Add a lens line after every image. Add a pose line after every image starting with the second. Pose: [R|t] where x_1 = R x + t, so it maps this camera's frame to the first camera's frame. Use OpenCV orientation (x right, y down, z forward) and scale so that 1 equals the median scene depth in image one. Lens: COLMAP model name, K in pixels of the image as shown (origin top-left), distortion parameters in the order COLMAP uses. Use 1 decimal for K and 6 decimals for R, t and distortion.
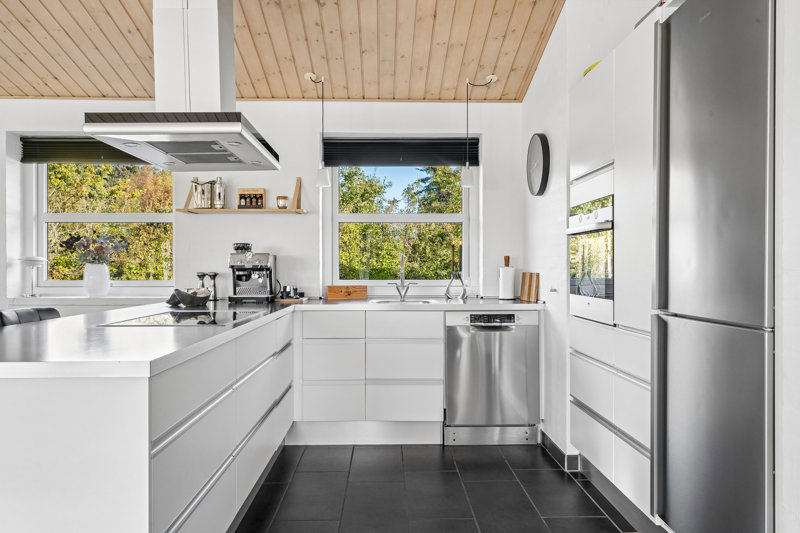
lens RADIAL K [[603.0, 0, 400.0], [0, 603.0, 266.5], [0, 0, 1]] dist [0.029008, -0.000981]
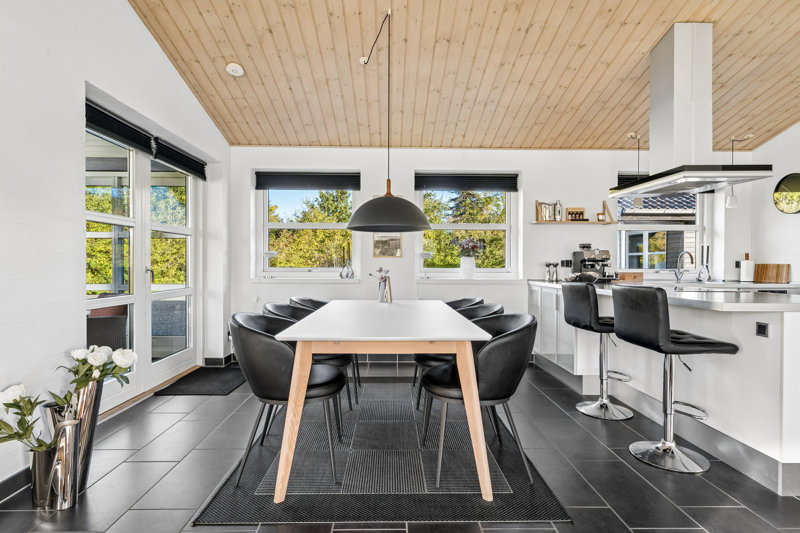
lens RADIAL K [[409.3, 0, 400.0], [0, 409.3, 266.5], [0, 0, 1]] dist [-0.000230, 0.000711]
pose [[0.999980, 0.005929, 0.002301, -0.701168], [-0.005966, 0.999843, 0.016667, 0.004201], [-0.002202, -0.016680, 0.999858, -0.033136]]
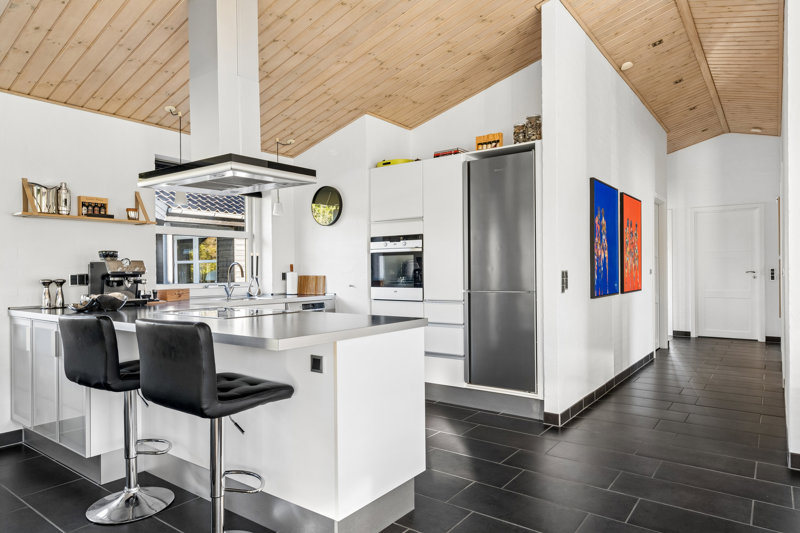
lens RADIAL K [[502.8, 0, 400.0], [0, 502.8, 266.5], [0, 0, 1]] dist [0.018342, -0.000765]
pose [[0.601572, 0.001690, 0.798817, -0.631476], [0.003798, 0.999980, -0.004976, -0.005037], [-0.798809, 0.006028, 0.601554, 0.064083]]
